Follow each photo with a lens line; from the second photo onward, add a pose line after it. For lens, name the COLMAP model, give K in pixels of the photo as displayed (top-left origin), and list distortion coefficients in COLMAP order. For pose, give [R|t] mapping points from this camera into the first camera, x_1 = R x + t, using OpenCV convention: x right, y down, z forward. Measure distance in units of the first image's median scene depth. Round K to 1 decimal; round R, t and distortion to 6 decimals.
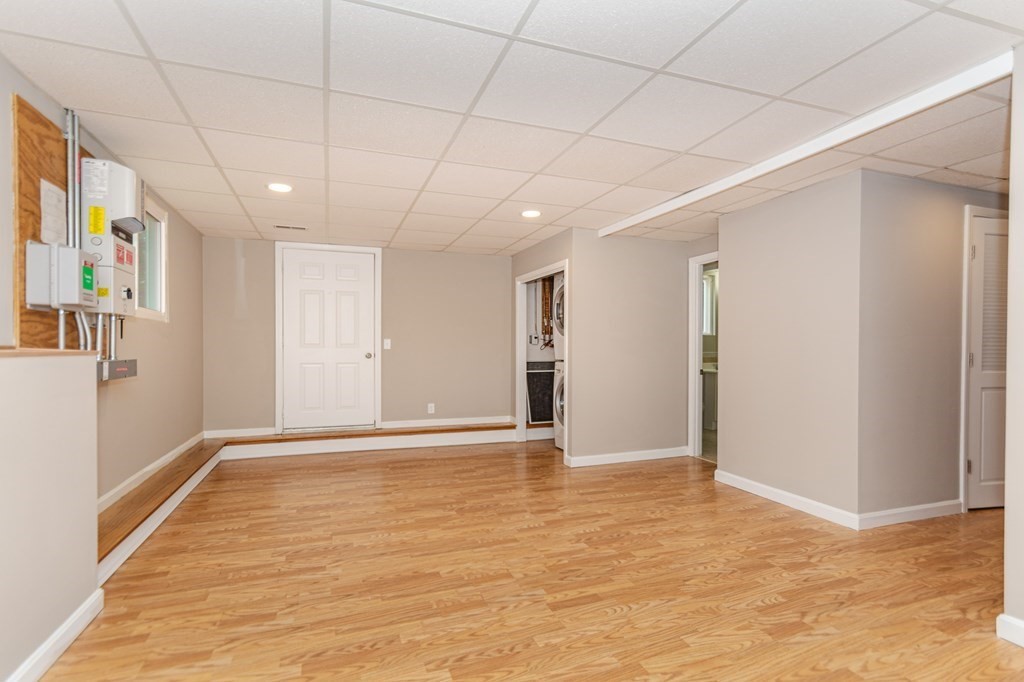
lens RADIAL K [[480.1, 0, 510.9], [0, 480.1, 341.1], [0, 0, 1]] dist [0.017538, 0.002334]
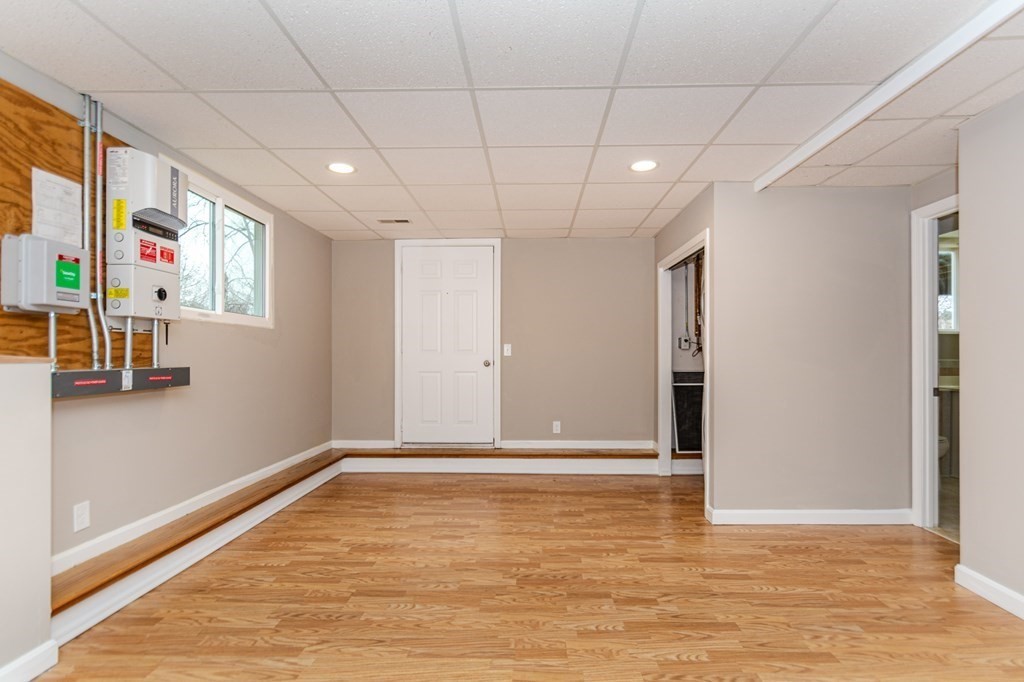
lens RADIAL K [[537.7, 0, 509.7], [0, 537.7, 344.7], [0, 0, 1]] dist [0.007319, 0.005672]
pose [[0.948729, -0.008623, -0.315972, 0.109048], [0.007369, 0.999960, -0.005166, 0.004074], [0.316003, 0.002573, 0.948755, 0.188151]]
